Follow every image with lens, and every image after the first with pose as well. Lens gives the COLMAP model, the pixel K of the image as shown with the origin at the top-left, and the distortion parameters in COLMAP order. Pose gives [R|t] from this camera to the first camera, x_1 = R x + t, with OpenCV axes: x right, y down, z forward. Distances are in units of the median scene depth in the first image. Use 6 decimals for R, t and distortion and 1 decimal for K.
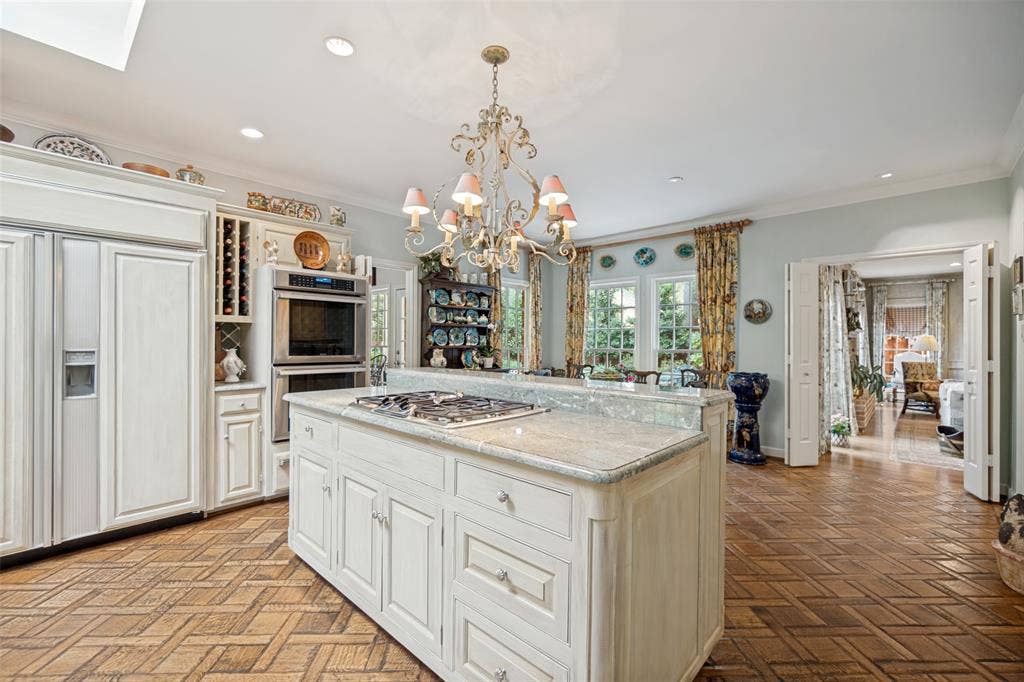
lens RADIAL K [[433.9, 0, 509.0], [0, 433.9, 345.6], [0, 0, 1]] dist [-0.000700, 0.000204]
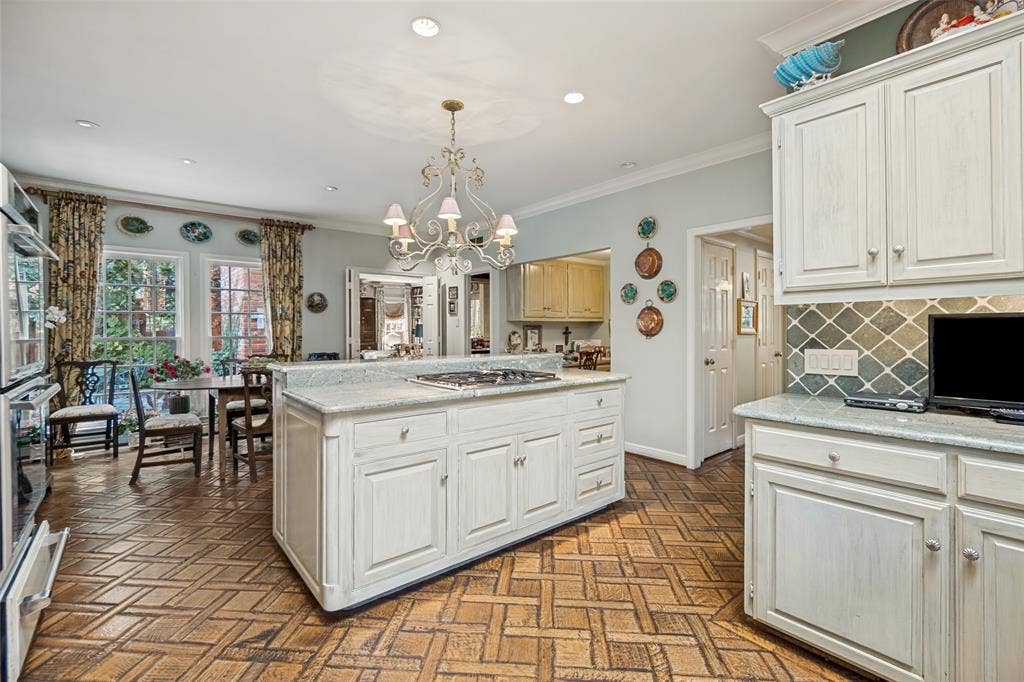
lens RADIAL K [[451.8, 0, 509.5], [0, 451.8, 330.3], [0, 0, 1]] dist [-0.003141, 0.000313]
pose [[0.131684, -0.013406, 0.991201, -0.495633], [0.013814, 0.999836, 0.011688, -0.007005], [-0.991196, 0.012153, 0.131847, 0.244459]]
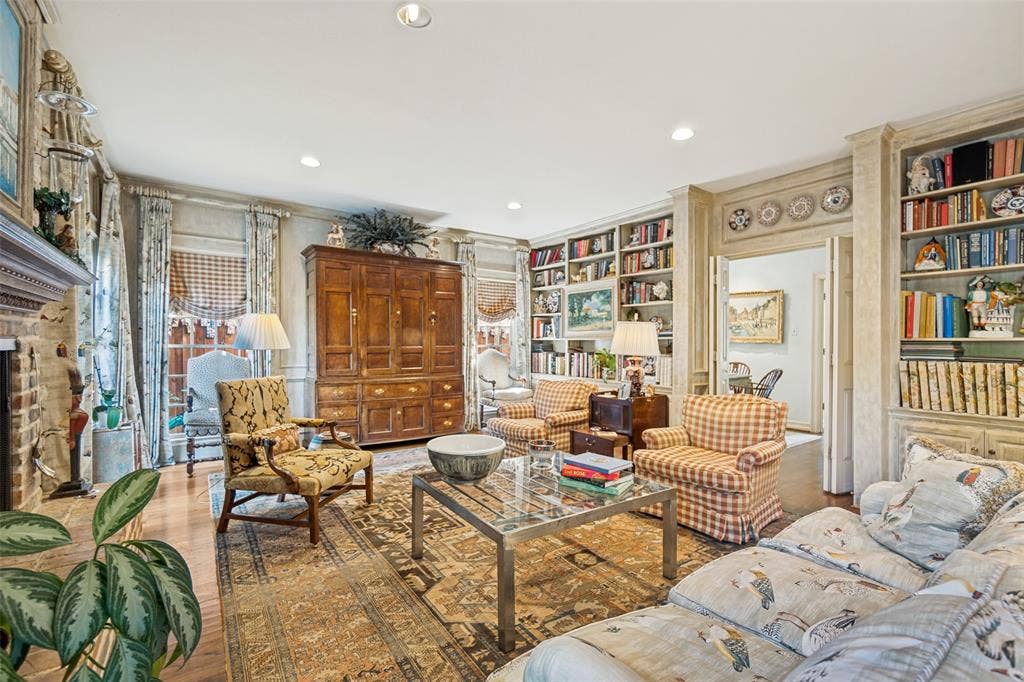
lens RADIAL K [[449.4, 0, 509.2], [0, 449.4, 344.8], [0, 0, 1]] dist [-0.012707, -0.000125]
pose [[0.199572, -0.008411, 0.979847, 0.817823], [0.004789, 0.999960, 0.007608, 0.007853], [-0.979871, 0.003174, 0.199604, 0.948092]]
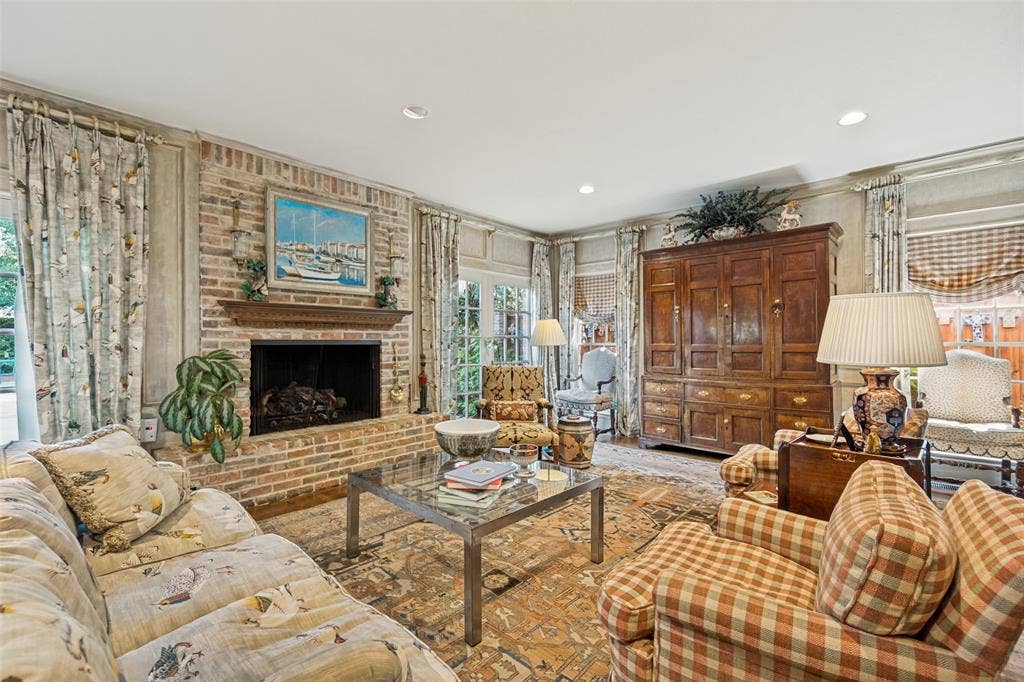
lens RADIAL K [[449.4, 0, 509.2], [0, 449.4, 344.8], [0, 0, 1]] dist [-0.012707, -0.000125]
pose [[0.999914, -0.009562, 0.008921, 1.257707], [0.009561, 0.999954, 0.000087, 0.013515], [-0.008921, -0.000002, 0.999960, 0.581498]]
